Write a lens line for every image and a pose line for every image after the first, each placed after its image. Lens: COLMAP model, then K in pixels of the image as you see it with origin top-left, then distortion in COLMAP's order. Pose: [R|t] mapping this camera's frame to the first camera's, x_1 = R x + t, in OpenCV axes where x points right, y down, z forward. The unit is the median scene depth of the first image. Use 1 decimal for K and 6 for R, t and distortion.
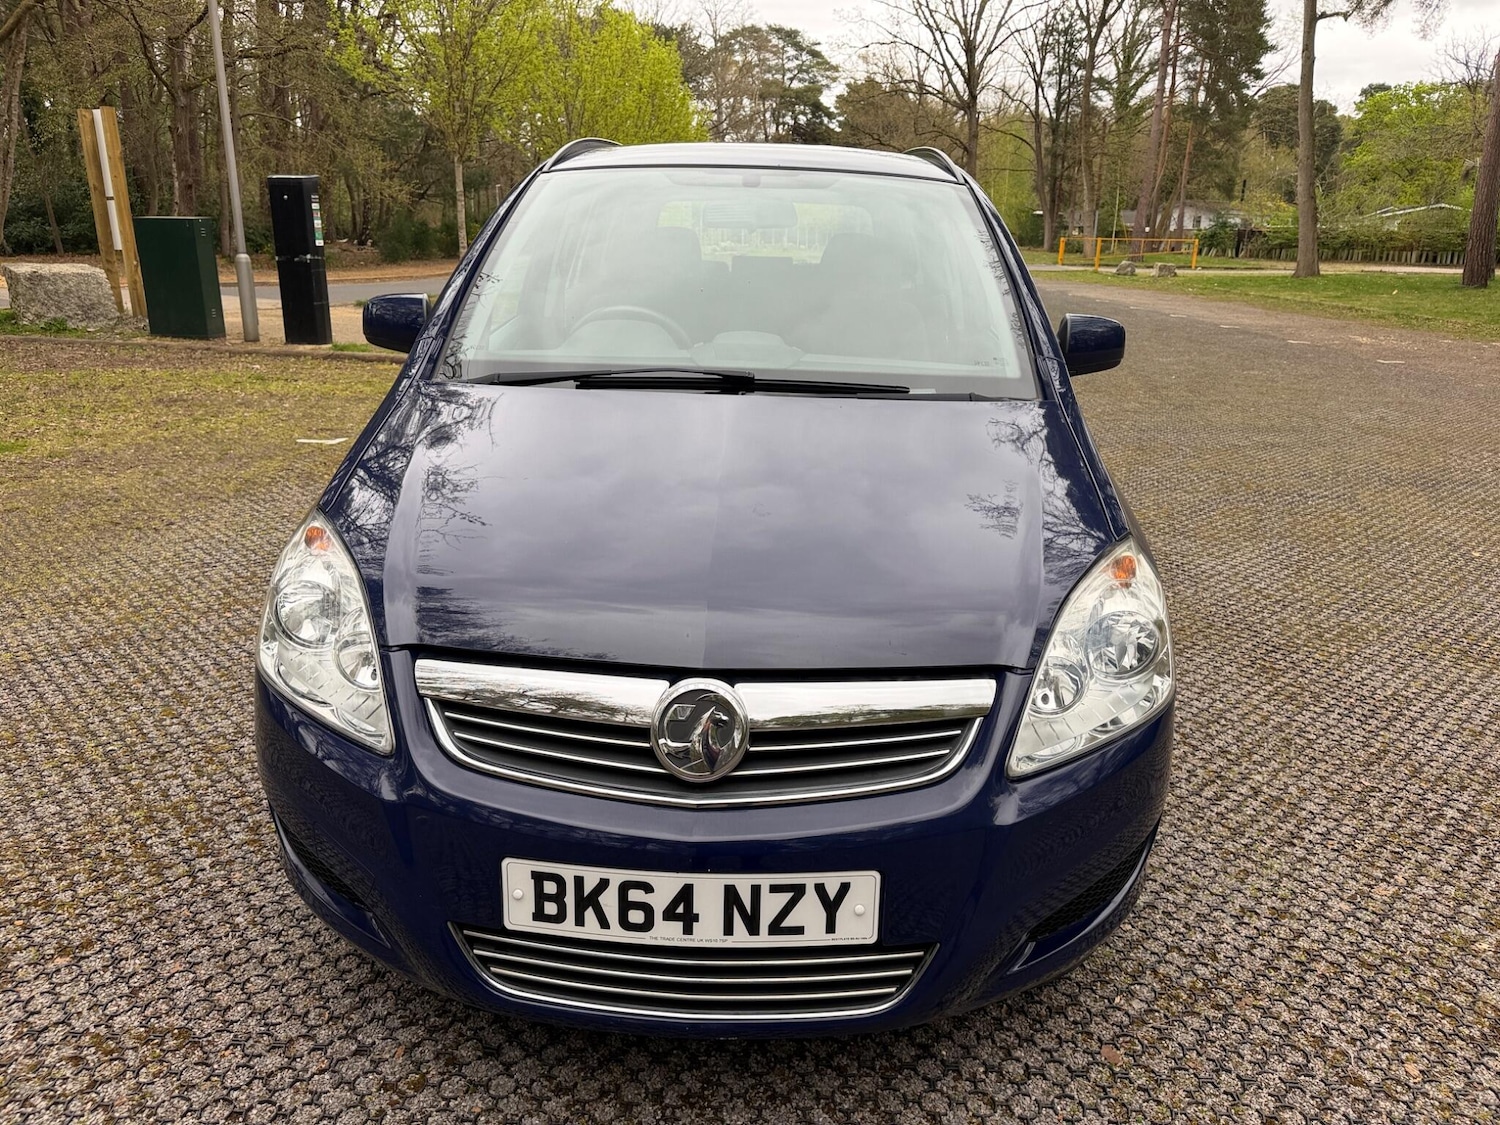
lens RADIAL K [[1094.4, 0, 750.0], [0, 1094.4, 562.5], [0, 0, 1]] dist [0.007641, -0.011116]
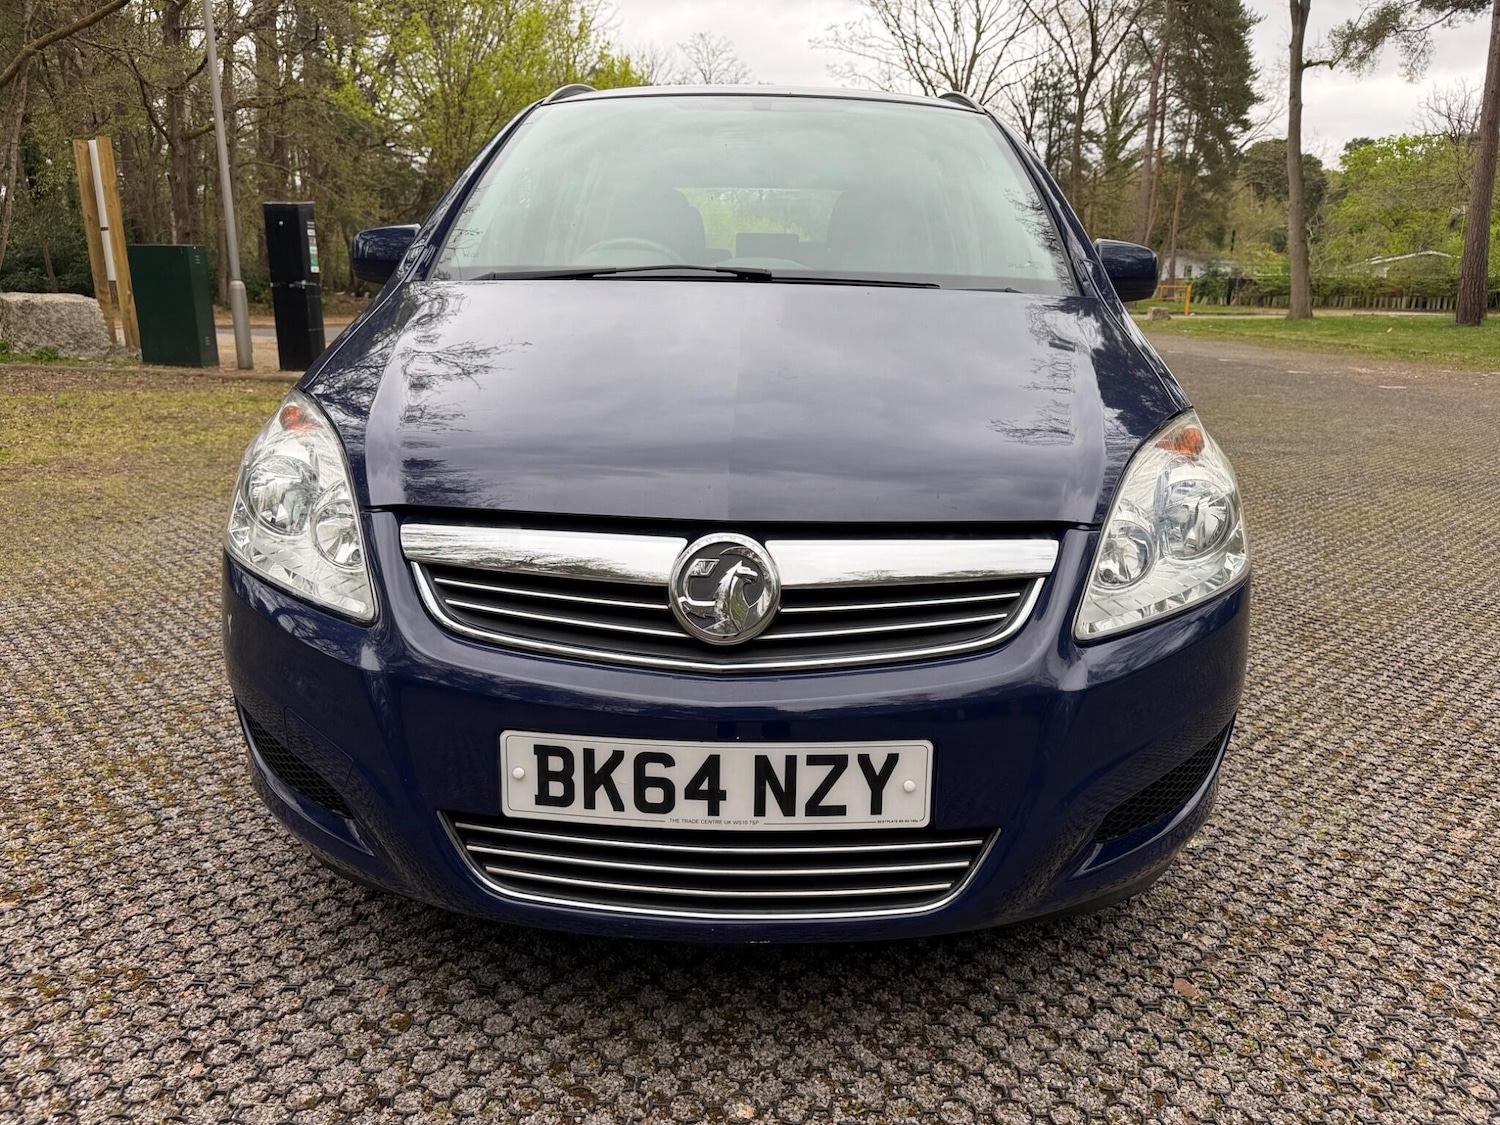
lens RADIAL K [[1095.9, 0, 752.2], [0, 1095.9, 571.2], [0, 0, 1]] dist [0.005122, -0.009420]
pose [[0.999960, -0.007302, 0.005177, -0.019376], [0.007521, 0.999017, -0.043697, 0.122344], [-0.004853, 0.043735, 0.999031, 0.081848]]
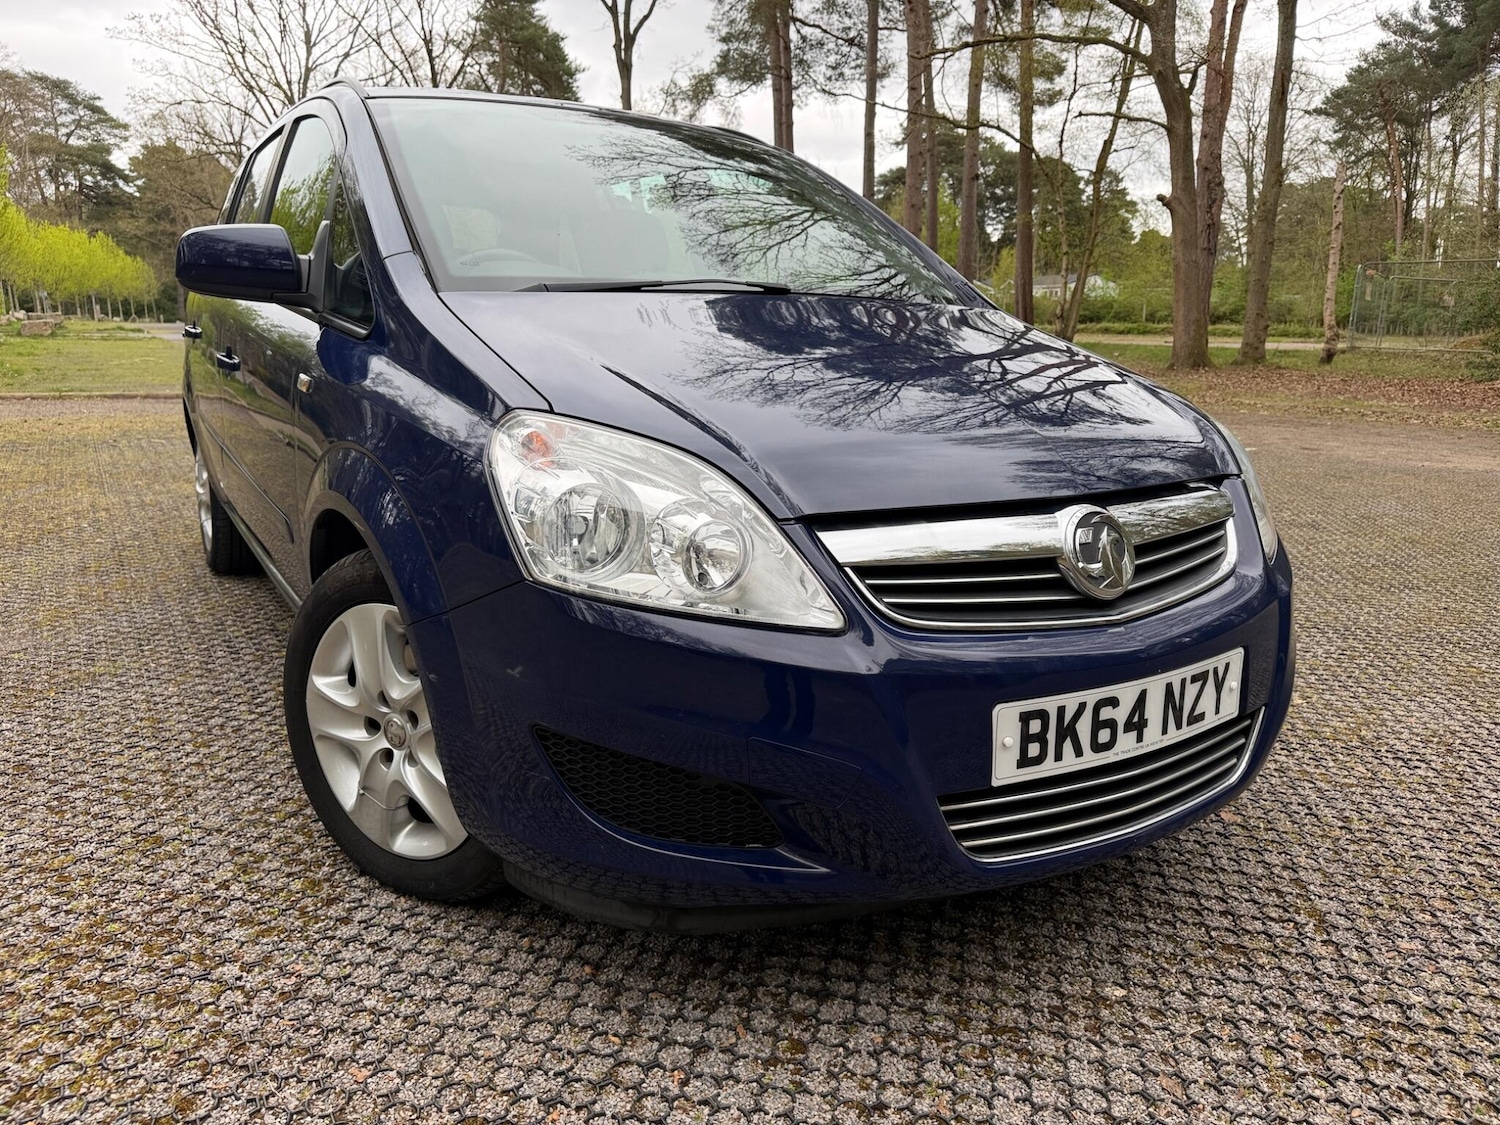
lens RADIAL K [[1093.0, 0, 769.7], [0, 1093.0, 564.5], [0, 0, 1]] dist [-0.010983, 0.003788]
pose [[0.824855, -0.127569, 0.550763, -0.591648], [0.163687, 0.986371, -0.016682, 0.089790], [-0.541129, 0.103913, 0.834495, 0.208926]]
